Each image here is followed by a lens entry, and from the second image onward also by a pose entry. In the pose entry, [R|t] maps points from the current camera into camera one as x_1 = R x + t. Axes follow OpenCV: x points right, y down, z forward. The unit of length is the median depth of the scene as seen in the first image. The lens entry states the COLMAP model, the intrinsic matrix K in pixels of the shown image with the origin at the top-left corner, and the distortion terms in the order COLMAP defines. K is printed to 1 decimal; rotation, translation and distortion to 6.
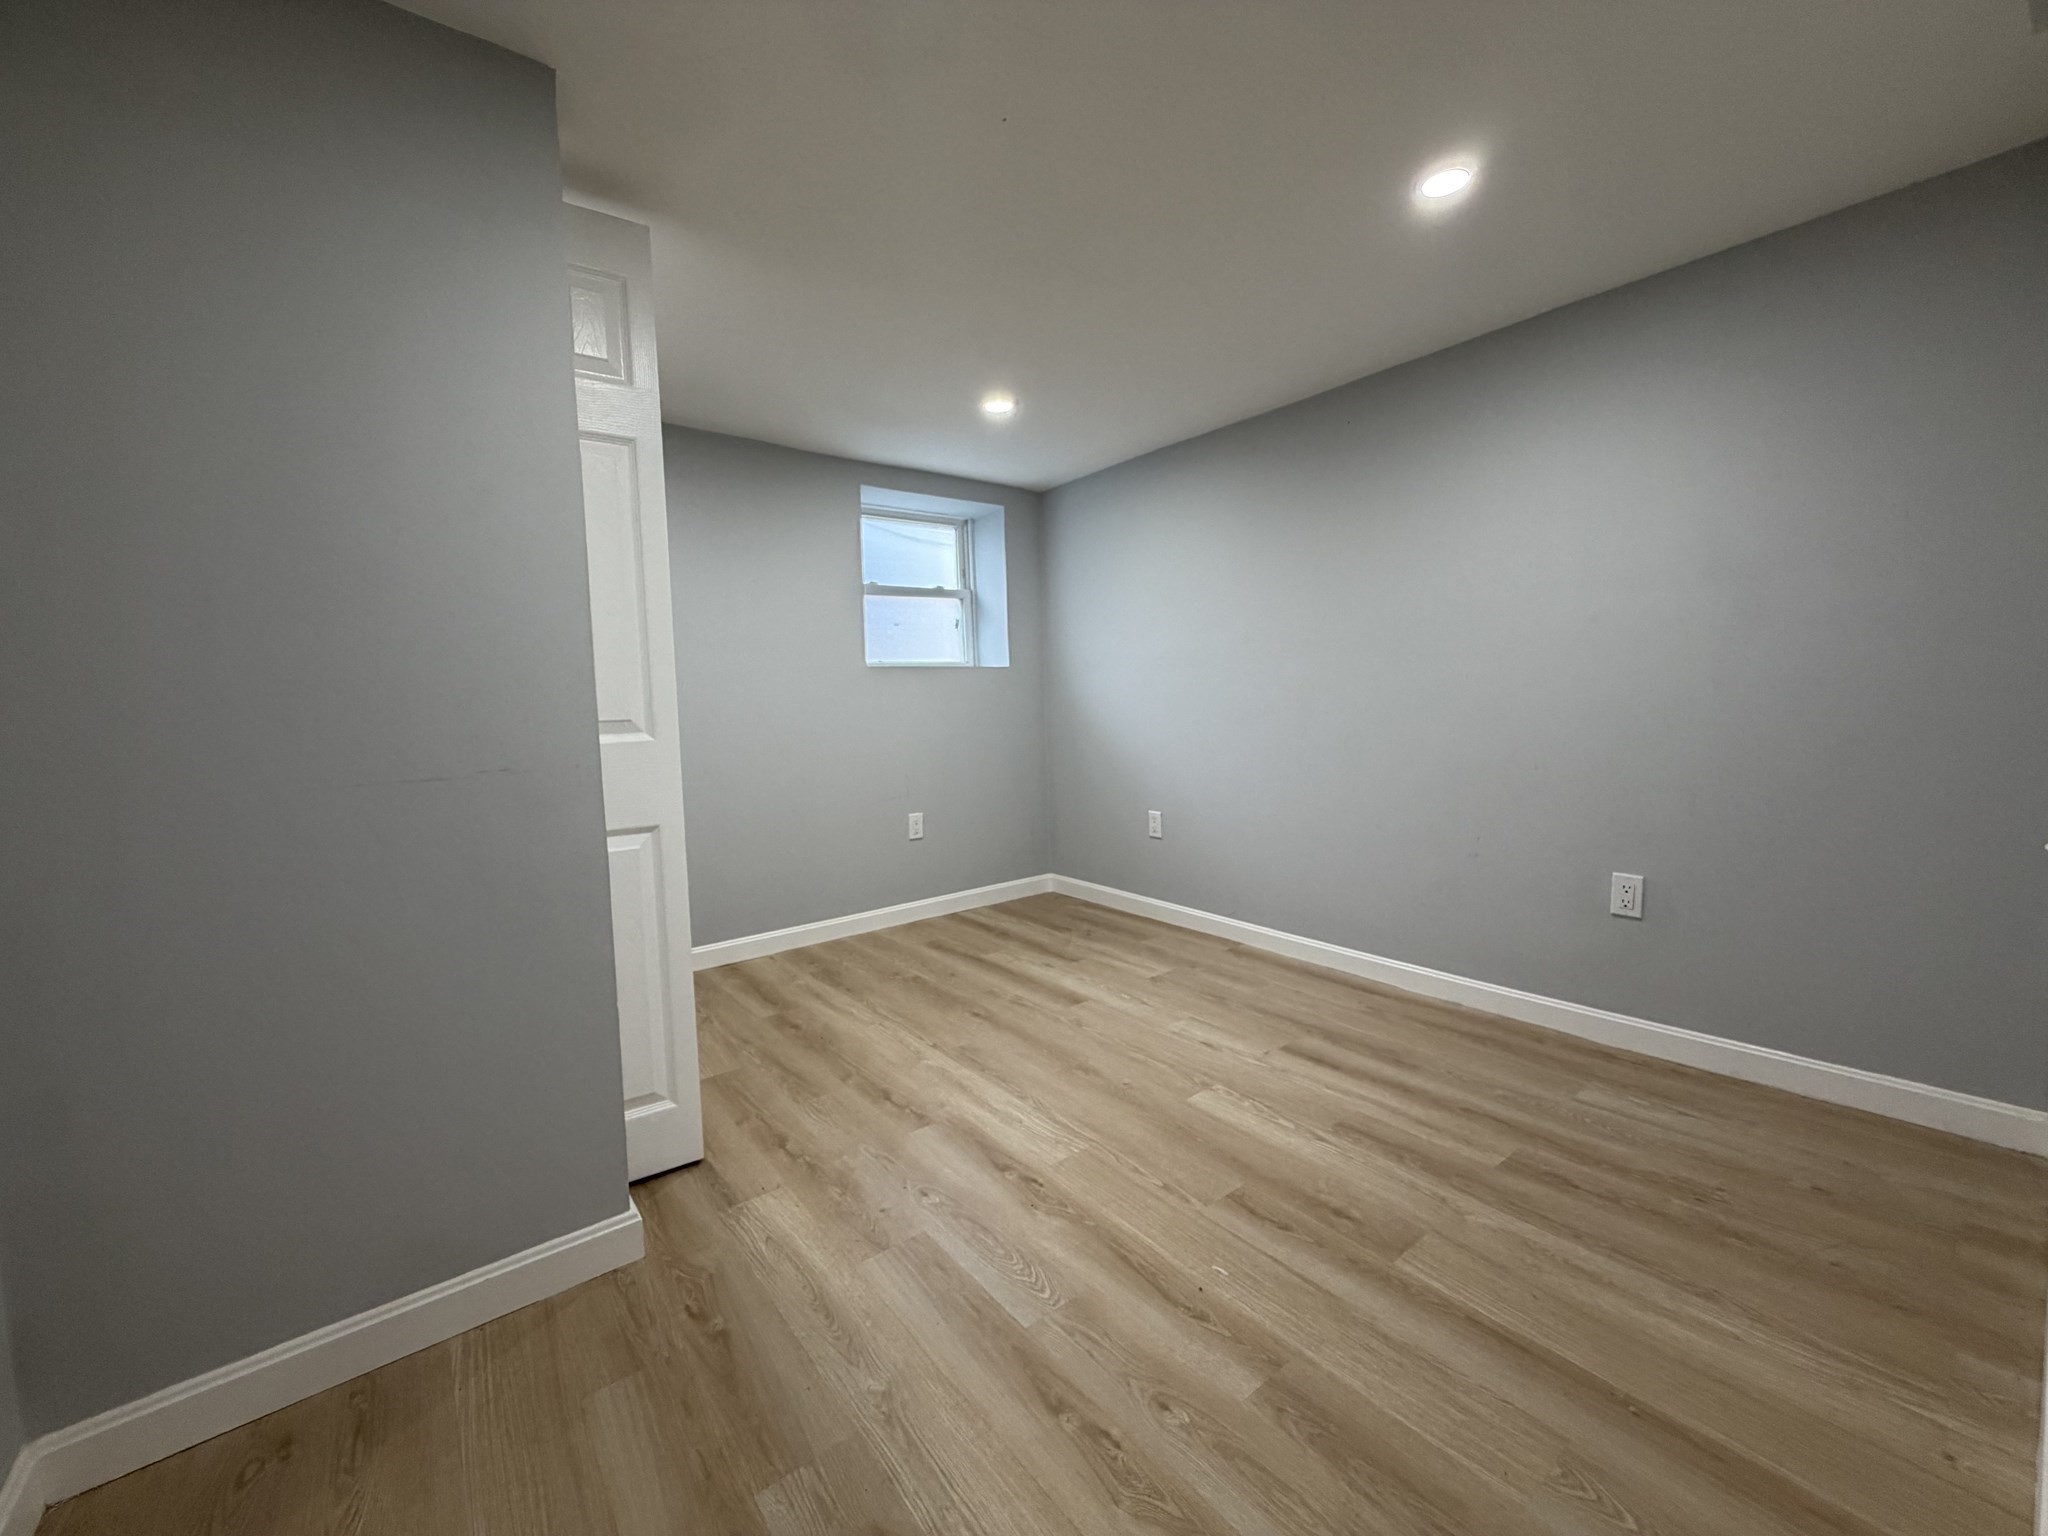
lens RADIAL K [[815.3, 0, 1016.7], [0, 815.3, 766.6], [0, 0, 1]] dist [-0.000506, 0.000048]
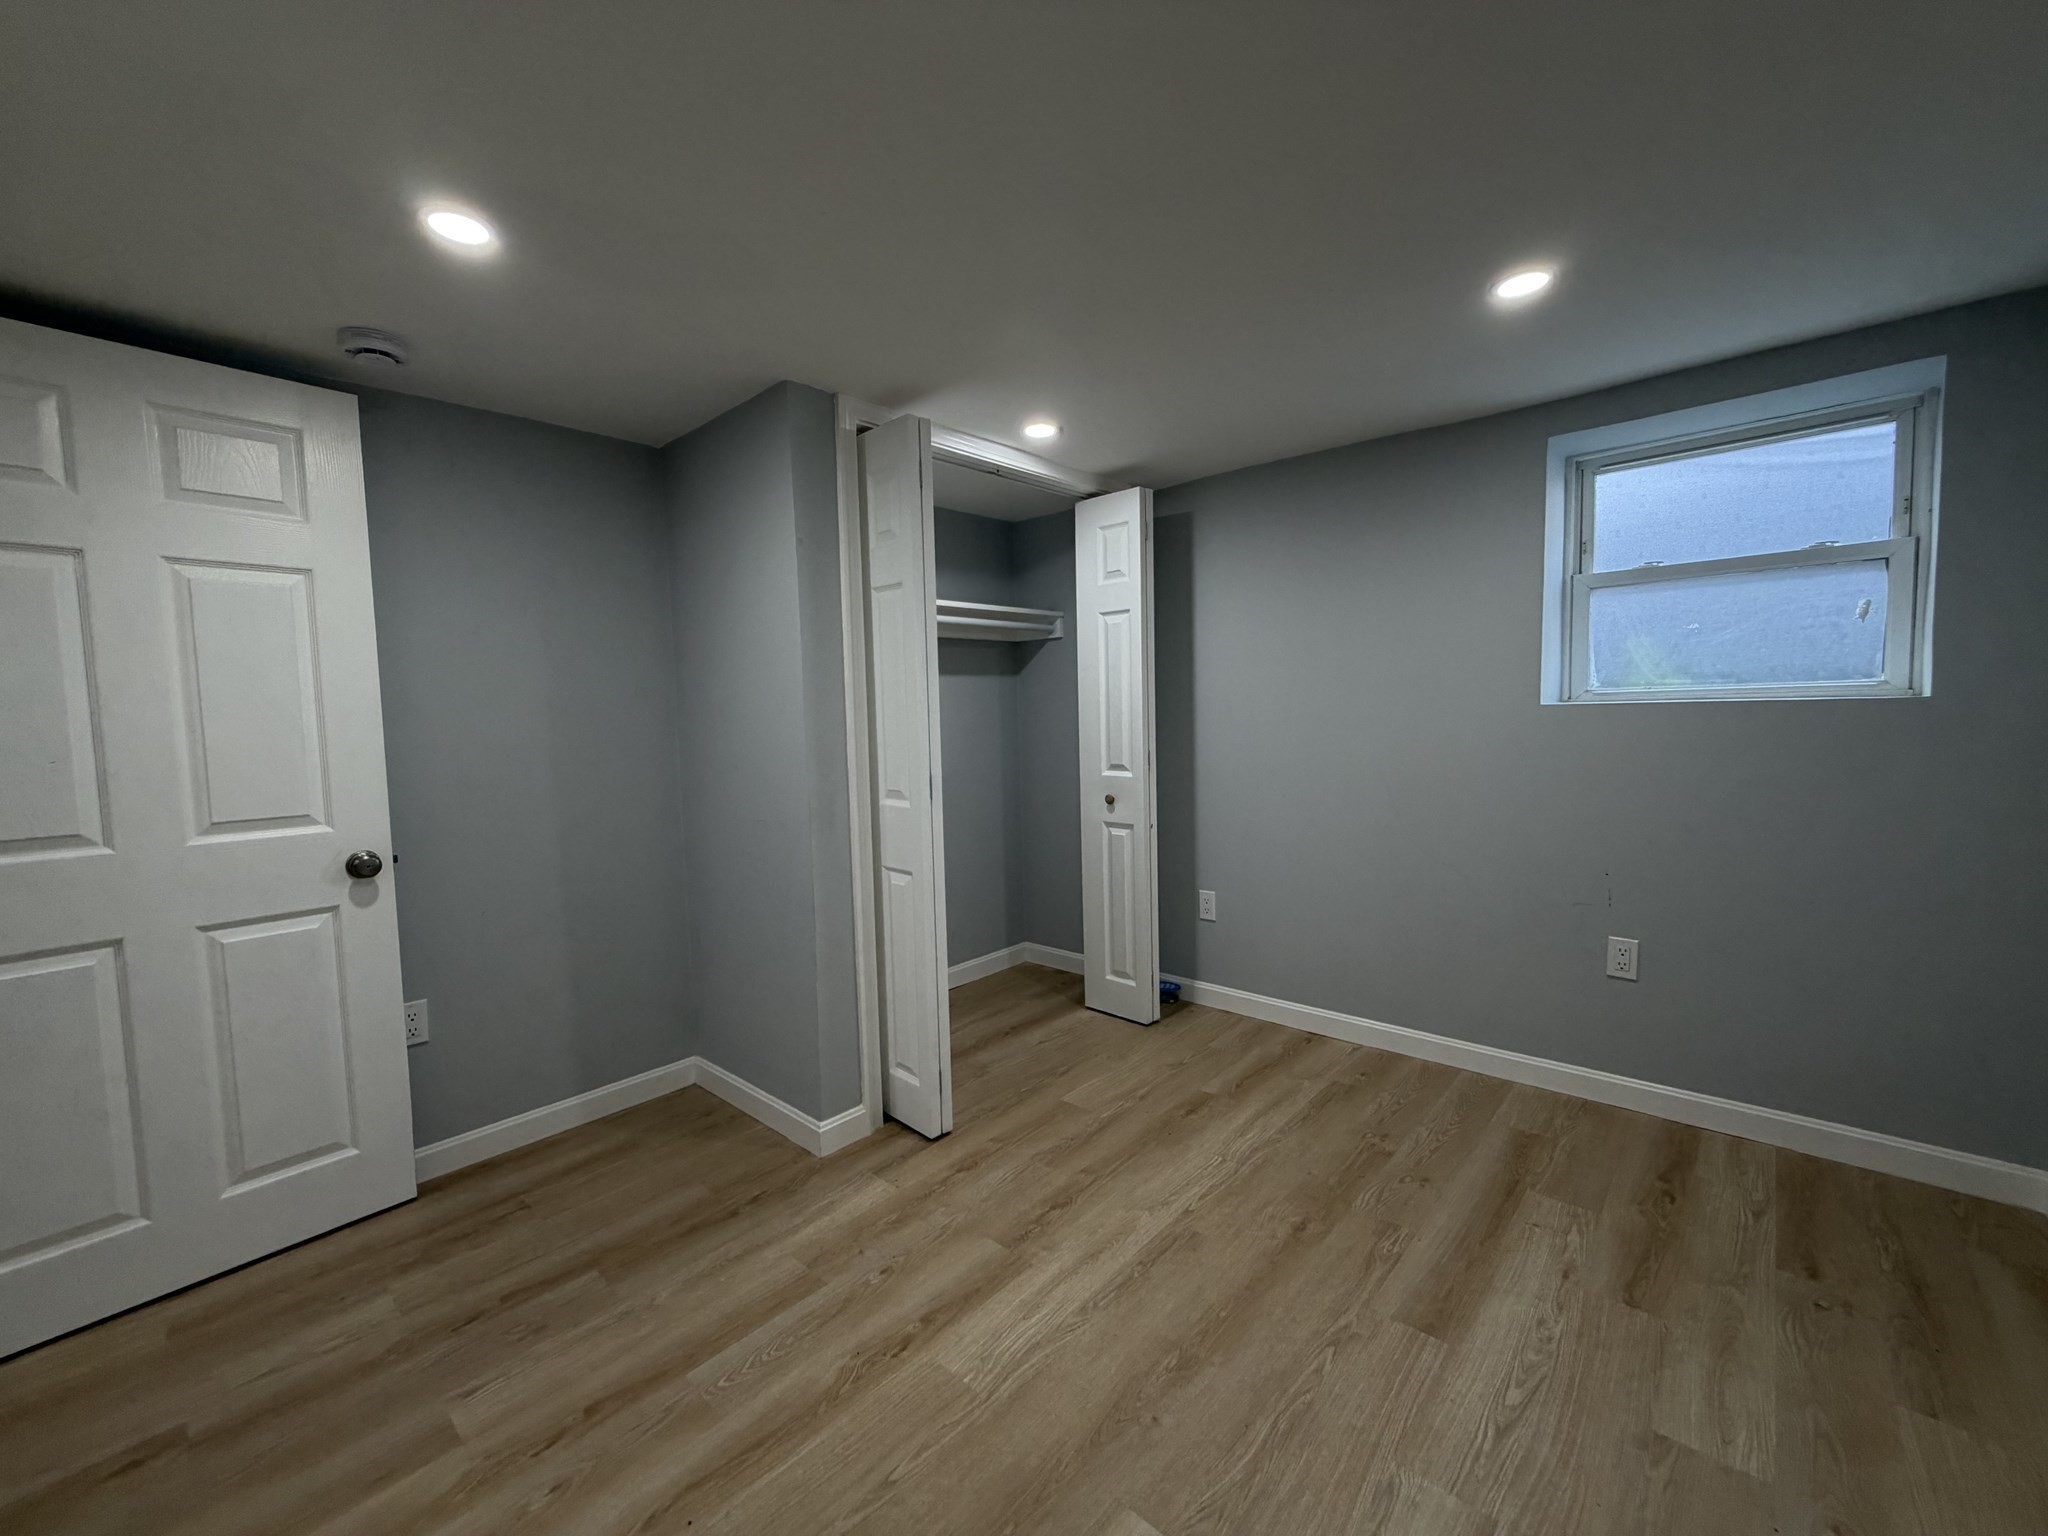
lens RADIAL K [[815.3, 0, 1016.7], [0, 815.3, 766.6], [0, 0, 1]] dist [-0.000506, 0.000048]
pose [[0.170945, 0.095359, -0.980655, 0.518539], [-0.056609, 0.994612, 0.086849, -0.132677], [0.983653, 0.040668, 0.175422, 0.557750]]
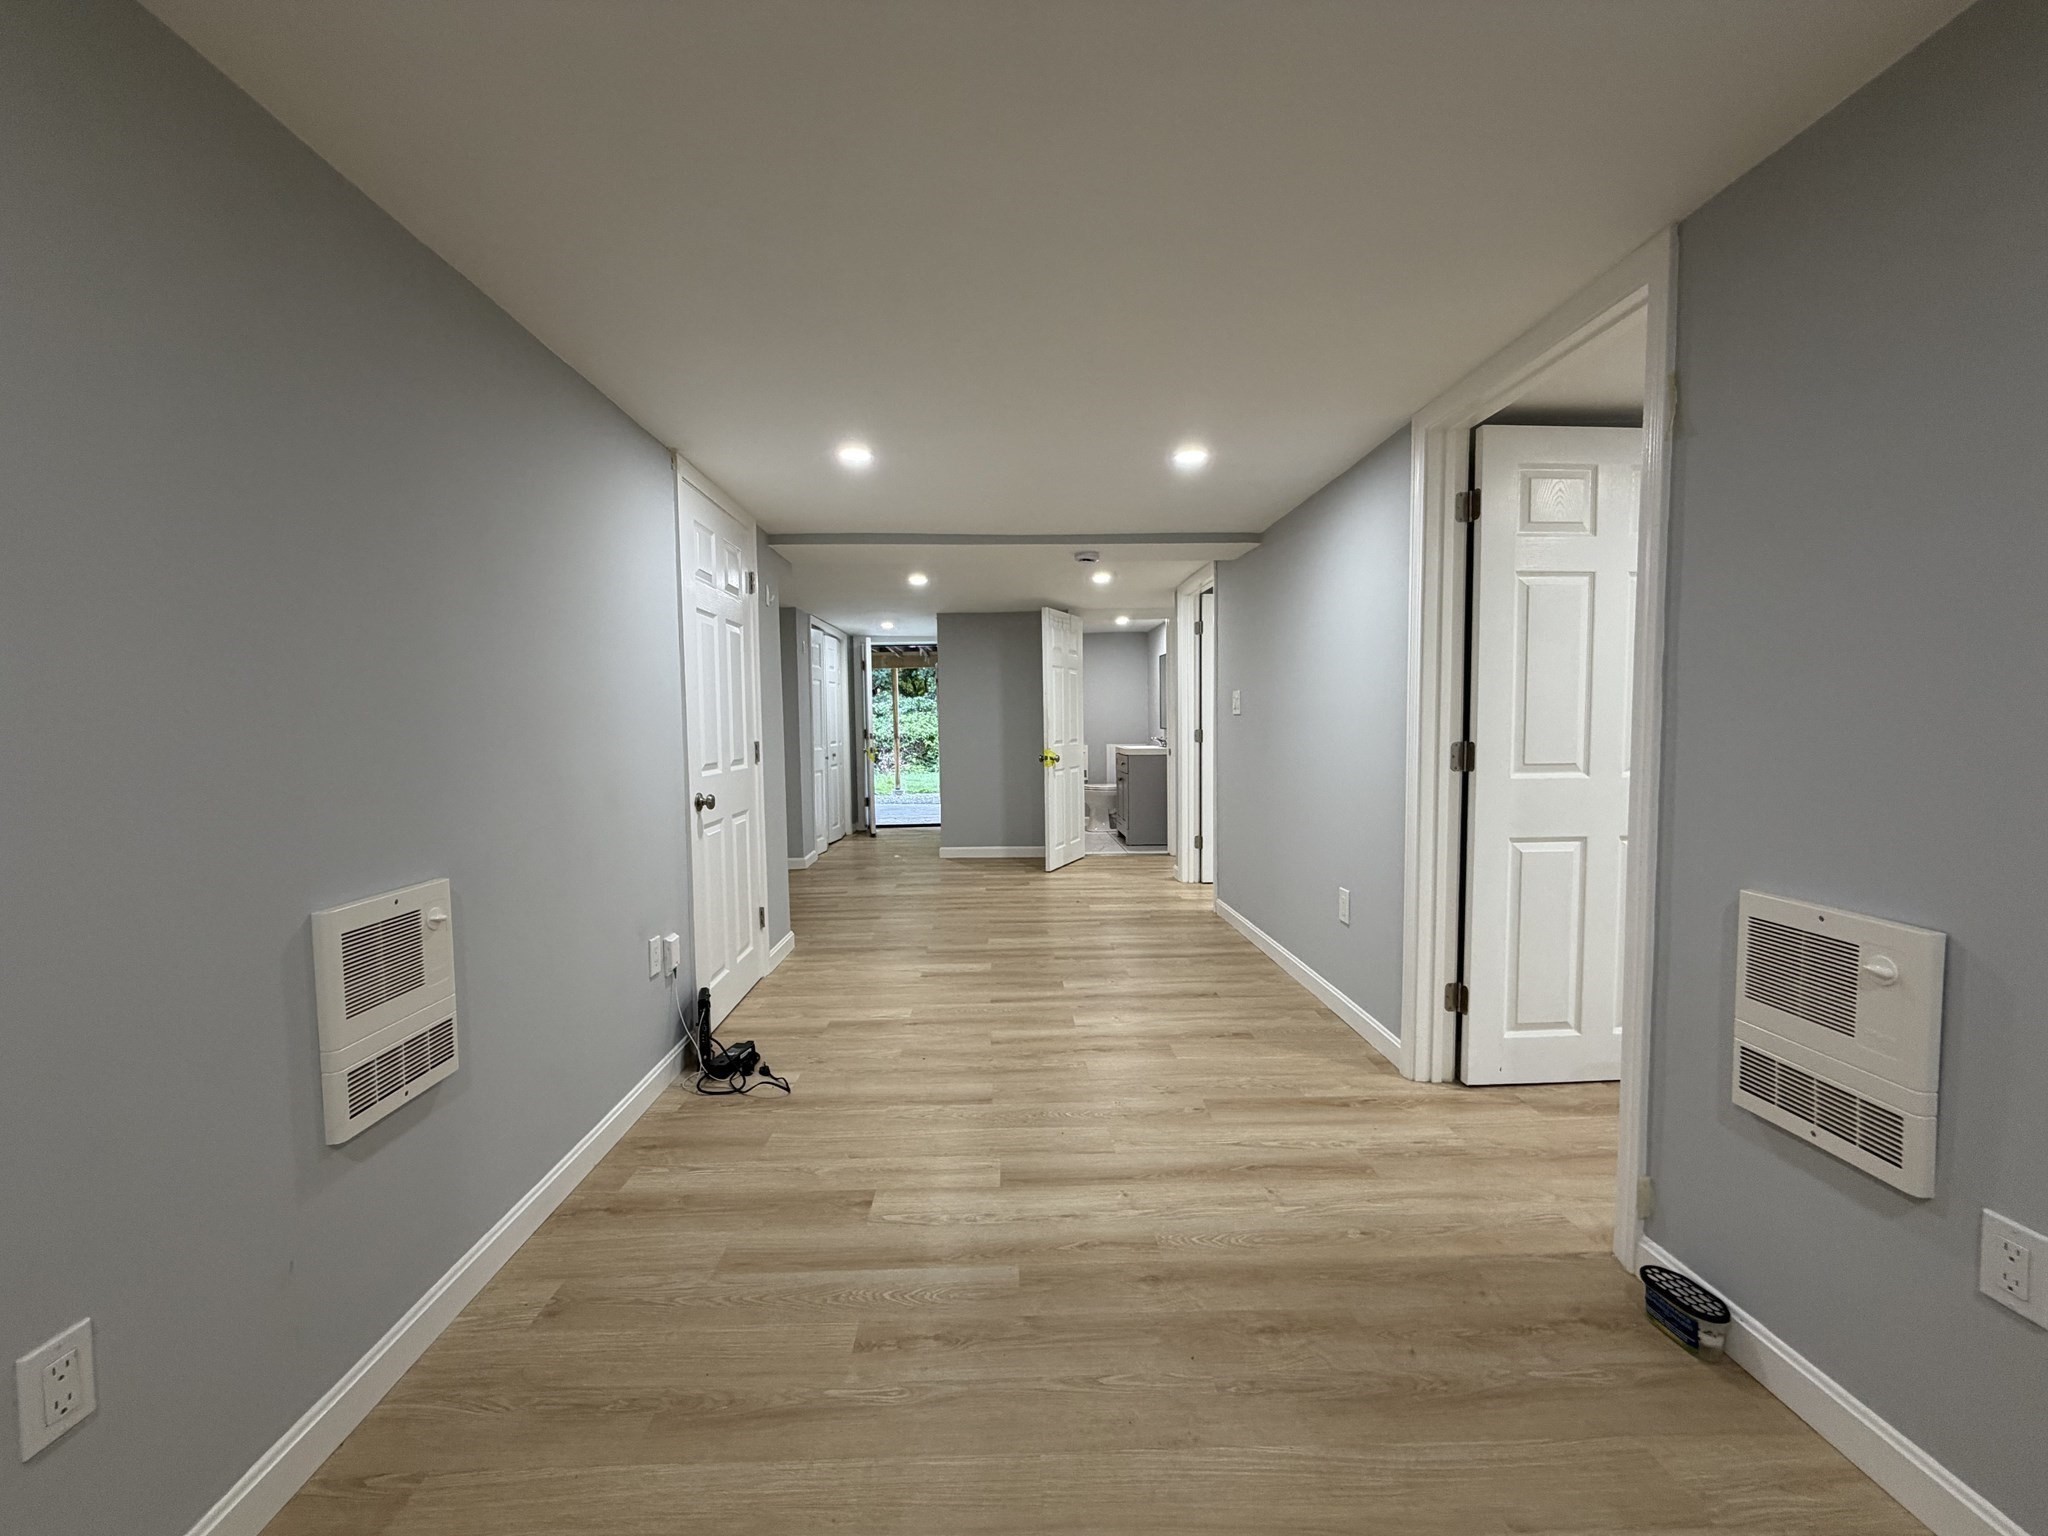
lens RADIAL K [[815.3, 0, 1016.7], [0, 815.3, 766.6], [0, 0, 1]] dist [-0.000506, 0.000048]
pose [[-0.589083, 0.090993, -0.802933, 0.980681], [-0.030540, 0.990423, 0.134647, -0.079001], [0.807495, 0.103839, -0.580662, -0.113268]]
